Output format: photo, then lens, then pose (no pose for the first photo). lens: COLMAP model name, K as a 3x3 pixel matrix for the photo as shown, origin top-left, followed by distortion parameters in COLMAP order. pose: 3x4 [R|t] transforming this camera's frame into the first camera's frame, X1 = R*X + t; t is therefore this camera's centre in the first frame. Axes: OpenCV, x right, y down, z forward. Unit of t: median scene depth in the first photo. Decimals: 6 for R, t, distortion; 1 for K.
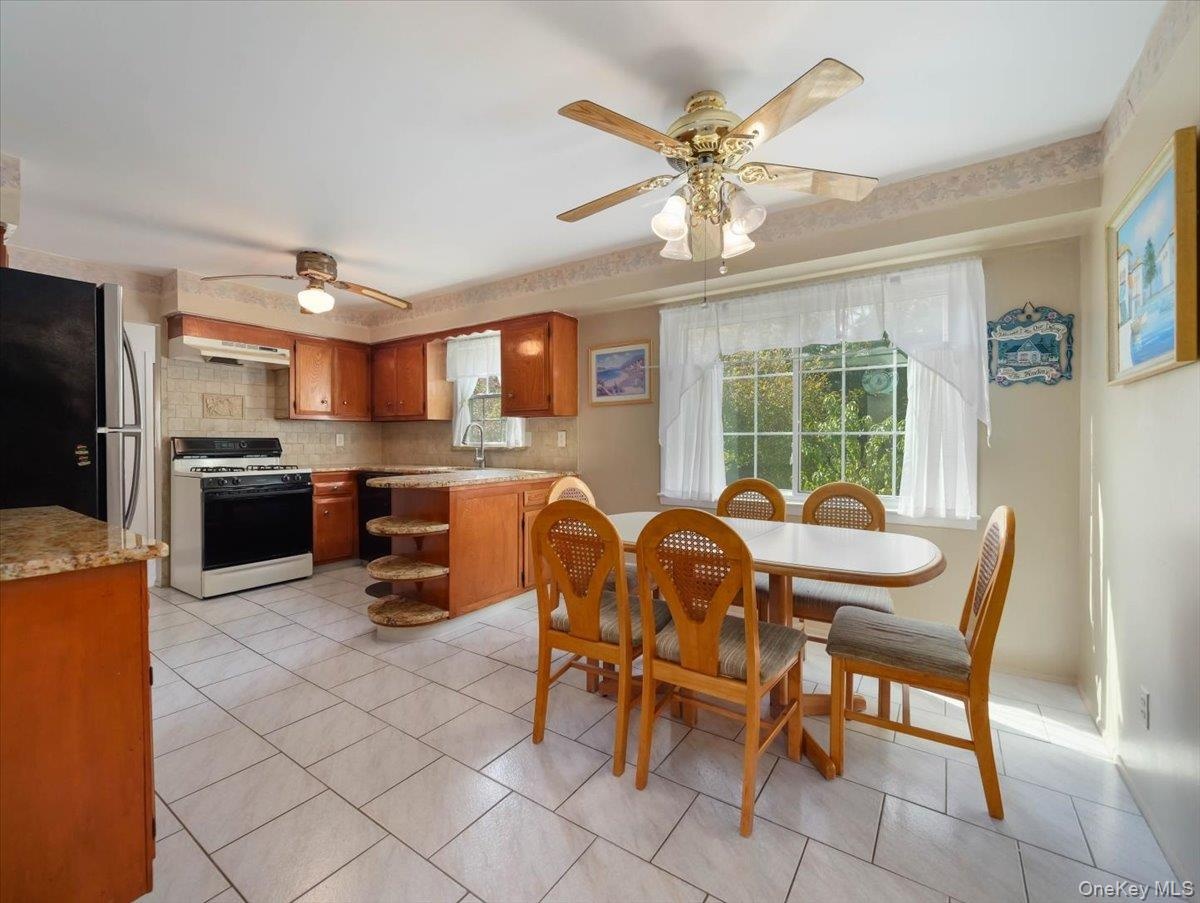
lens RADIAL K [[504.0, 0, 598.0], [0, 504.0, 439.8], [0, 0, 1]] dist [-0.002334, -0.000751]
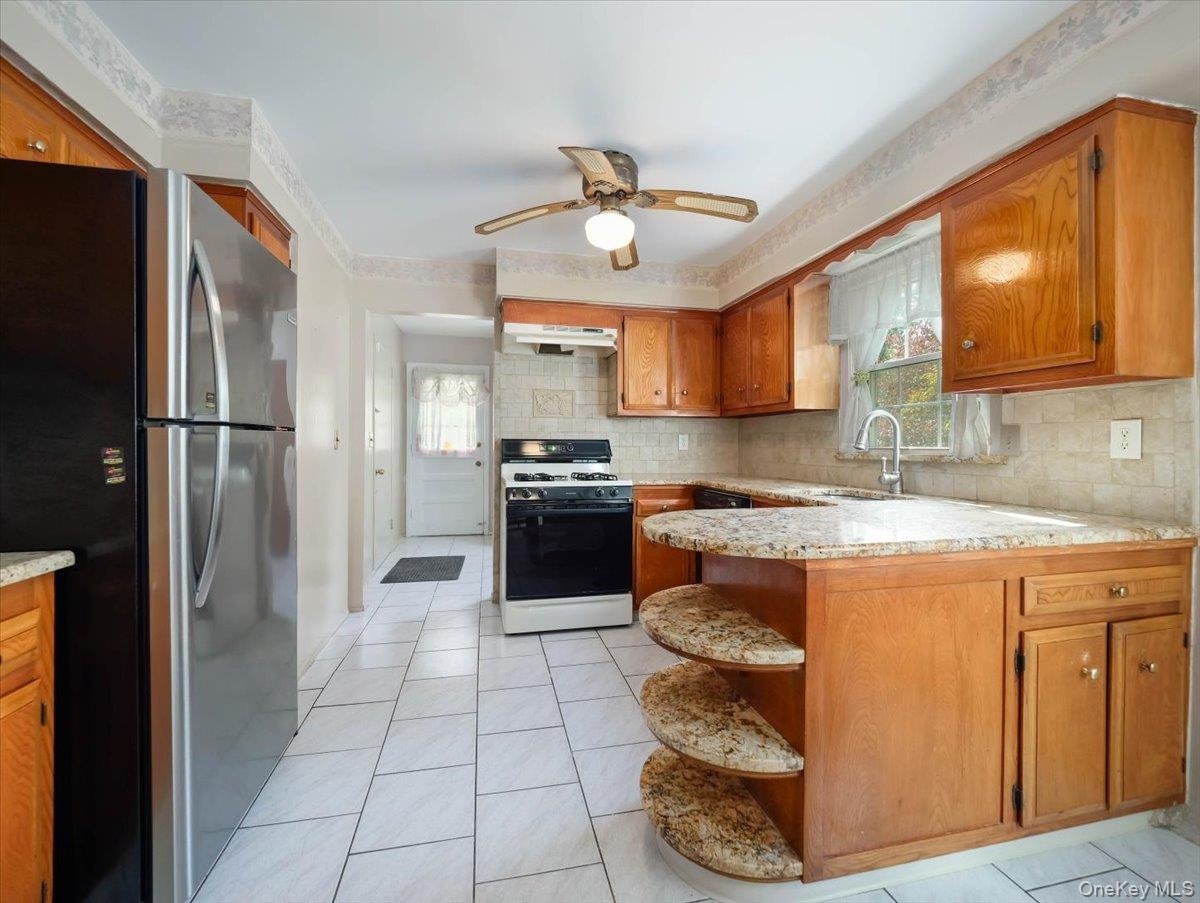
lens RADIAL K [[459.5, 0, 605.8], [0, 459.5, 446.5], [0, 0, 1]] dist [-0.005740, 0.000052]
pose [[0.709509, 0.005822, -0.704672, -0.114107], [-0.000290, 0.999968, 0.007971, 0.001318], [0.704696, -0.005451, 0.709488, 0.474393]]
